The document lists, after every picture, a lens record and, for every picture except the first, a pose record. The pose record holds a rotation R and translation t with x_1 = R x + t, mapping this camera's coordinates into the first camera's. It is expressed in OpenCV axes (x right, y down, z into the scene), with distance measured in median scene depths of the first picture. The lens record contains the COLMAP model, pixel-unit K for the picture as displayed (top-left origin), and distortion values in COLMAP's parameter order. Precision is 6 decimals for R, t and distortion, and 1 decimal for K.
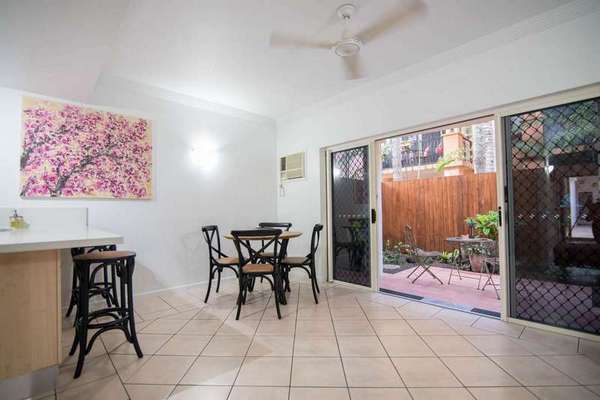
lens RADIAL K [[275.0, 0, 298.1], [0, 275.0, 204.1], [0, 0, 1]] dist [-0.024689, 0.000878]
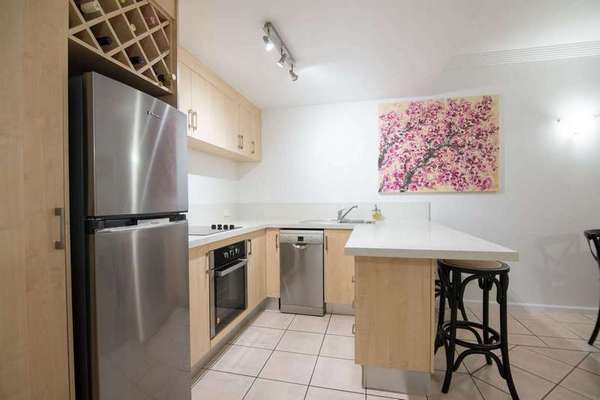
lens RADIAL K [[275.0, 0, 297.4], [0, 275.0, 199.8], [0, 0, 1]] dist [-0.024689, 0.000878]
pose [[0.547302, 0.012837, -0.836836, -0.211792], [0.023433, 0.999255, 0.030654, -0.037262], [0.836607, -0.036387, 0.546594, 0.055076]]
